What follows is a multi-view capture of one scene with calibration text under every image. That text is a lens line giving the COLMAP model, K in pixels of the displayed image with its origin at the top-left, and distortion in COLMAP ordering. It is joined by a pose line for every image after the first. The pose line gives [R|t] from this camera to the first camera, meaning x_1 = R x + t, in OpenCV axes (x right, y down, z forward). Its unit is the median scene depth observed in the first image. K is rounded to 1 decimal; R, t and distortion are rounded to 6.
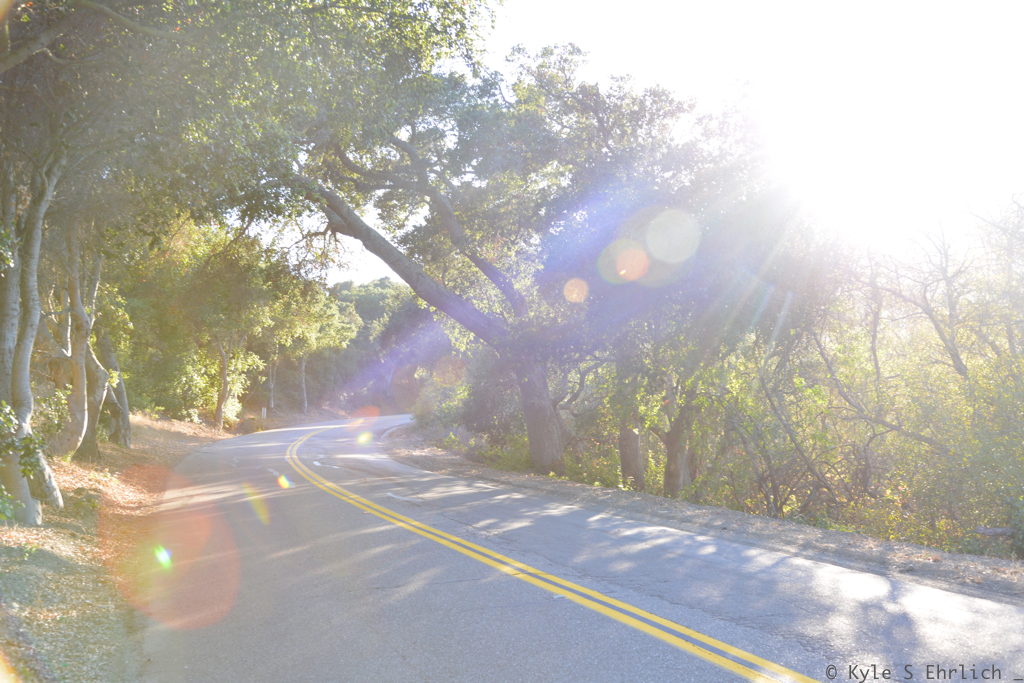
lens RADIAL K [[1051.8, 0, 510.6], [0, 1051.8, 337.5], [0, 0, 1]] dist [-0.020815, 0.000000]
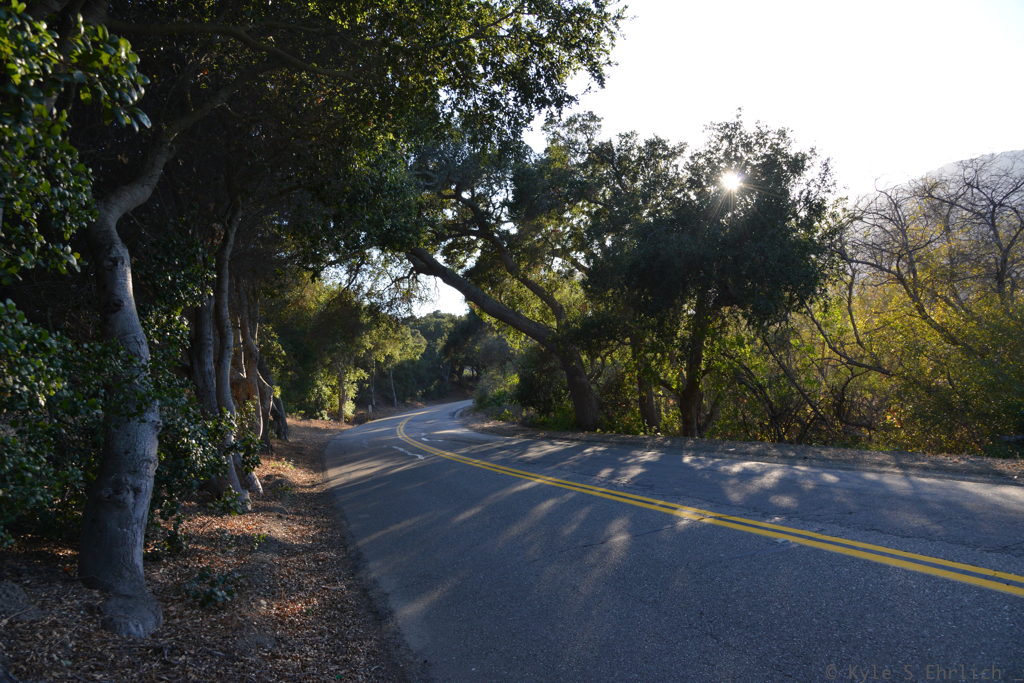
lens RADIAL K [[696.2, 0, 509.6], [0, 696.2, 340.3], [0, 0, 1]] dist [-0.031469, -0.014496]
pose [[0.995123, -0.098188, -0.009498, -0.044477], [0.098120, 0.995147, -0.007383, 0.006491], [0.010177, 0.006415, 0.999928, 0.071727]]
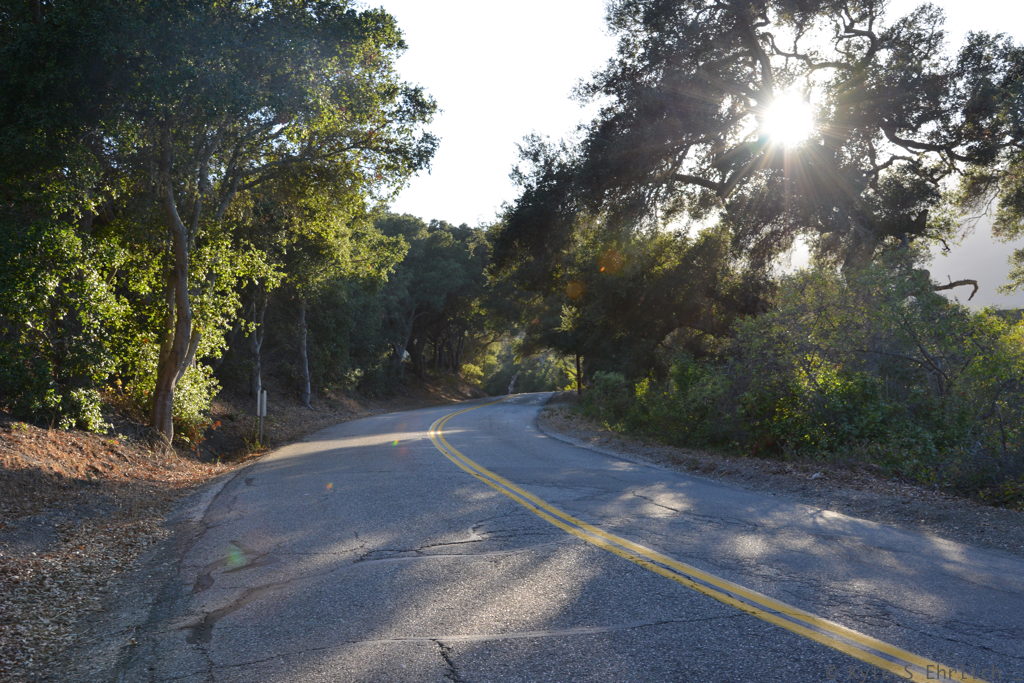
lens RADIAL K [[1096.3, 0, 502.7], [0, 1096.3, 381.9], [0, 0, 1]] dist [-0.027443, 0.000000]
pose [[0.998054, 0.002067, 0.062316, -0.304878], [-0.005149, 0.998769, 0.049327, 0.075641], [-0.062137, -0.049552, 0.996837, 1.023768]]
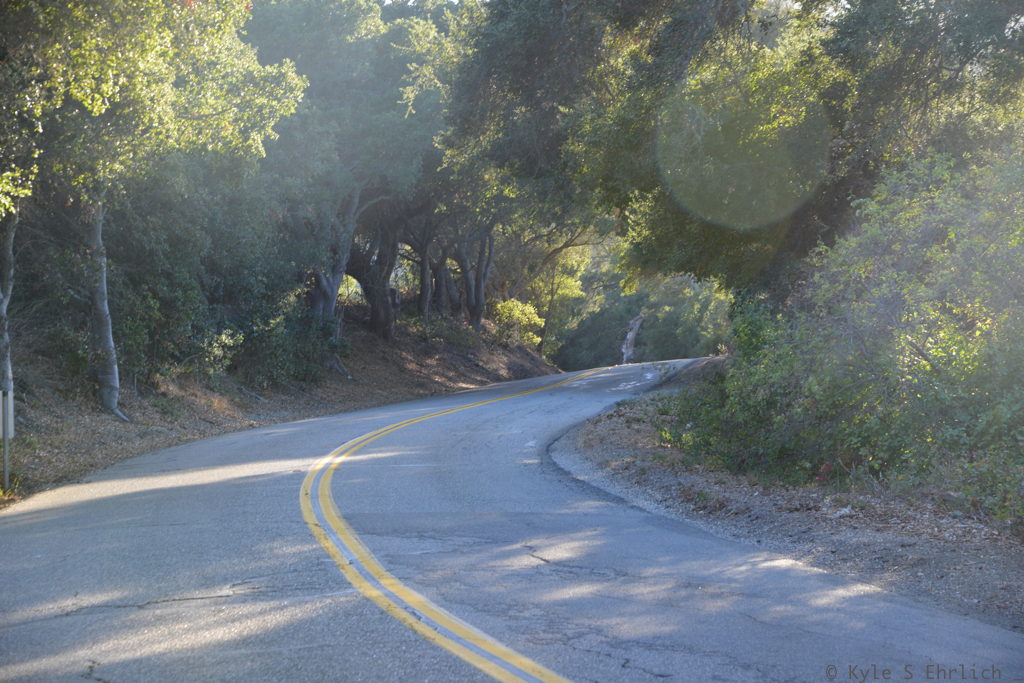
lens RADIAL K [[2647.7, 0, 491.0], [0, 2647.7, 460.5], [0, 0, 1]] dist [0.070055, 0.000000]
pose [[0.999558, -0.029168, 0.005796, -0.243753], [0.028471, 0.994901, 0.096750, 0.052744], [-0.008589, -0.096542, 0.995292, 0.775048]]
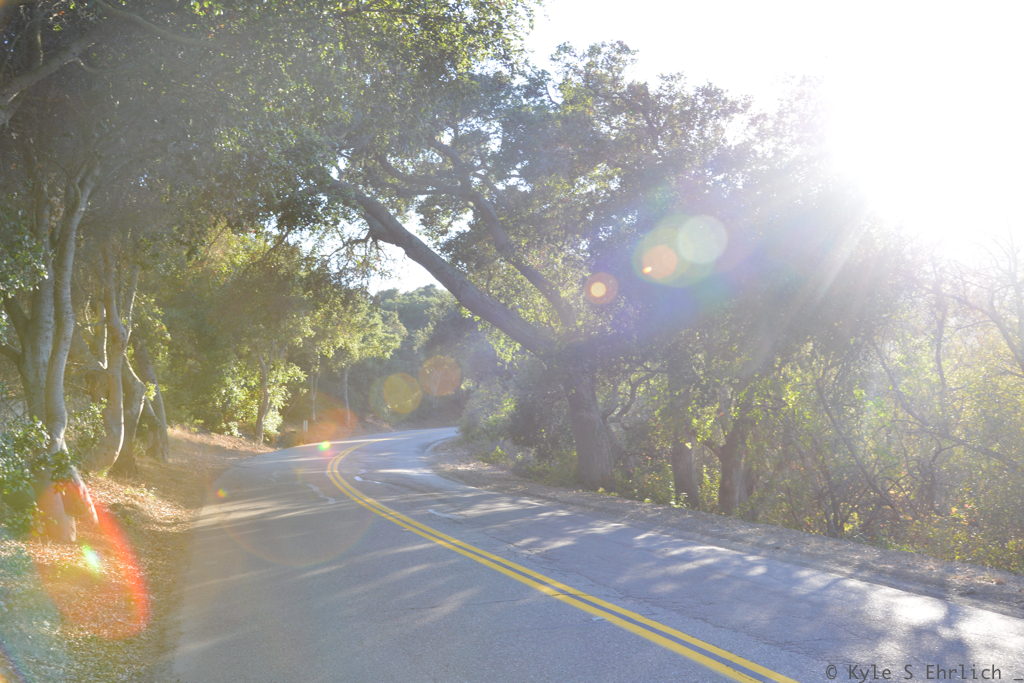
lens RADIAL K [[1096.3, 0, 512.9], [0, 1096.3, 345.0], [0, 0, 1]] dist [-0.027443, 0.000000]
pose [[0.999011, -0.003662, -0.044315, 0.002983], [0.003592, 0.999992, -0.001640, -0.000839], [0.044321, 0.001479, 0.999016, -0.002025]]
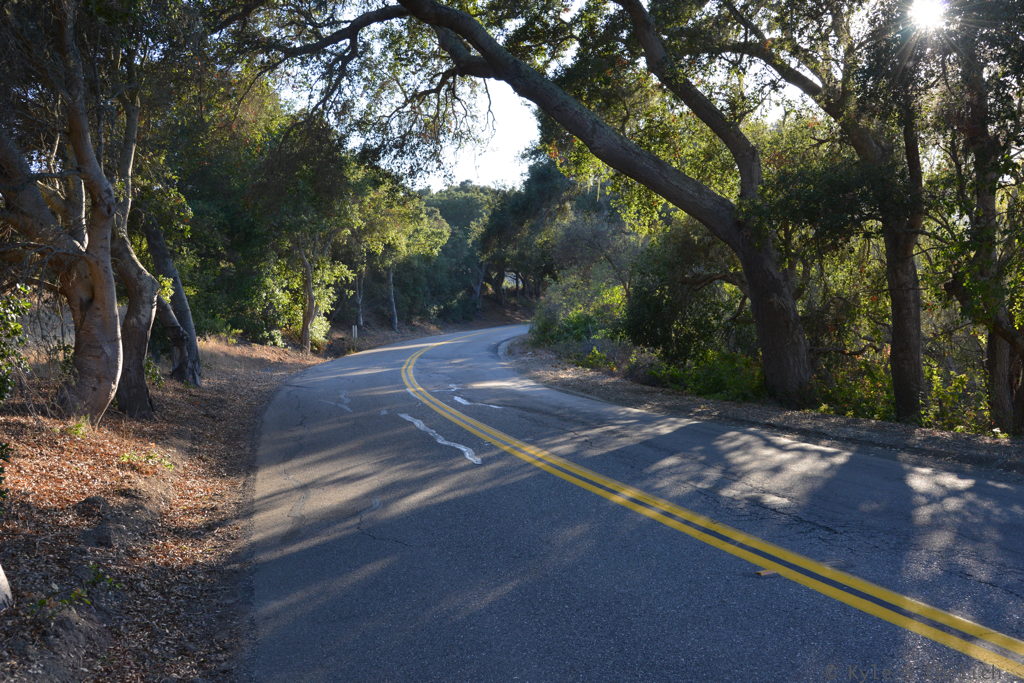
lens RADIAL K [[1051.8, 0, 505.0], [0, 1051.8, 327.7], [0, 0, 1]] dist [-0.020815, 0.000000]
pose [[0.996692, -0.038348, -0.071659, -0.088955], [0.043658, 0.996298, 0.074061, 0.017606], [0.068553, -0.076944, 0.994676, 0.264459]]
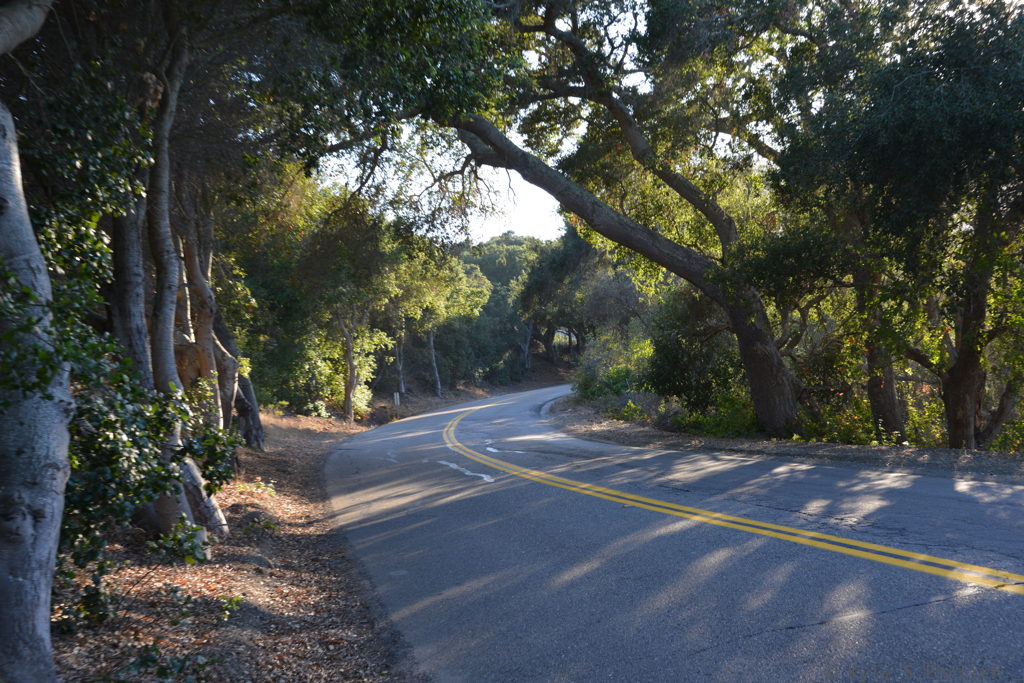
lens RADIAL K [[1202.3, 0, 510.9], [0, 1202.3, 343.4], [0, 0, 1]] dist [-0.018741, 0.000000]
pose [[0.988830, -0.095335, -0.114569, -0.048505], [0.099594, 0.994512, 0.032032, 0.008650], [0.110886, -0.043085, 0.992899, 0.073470]]
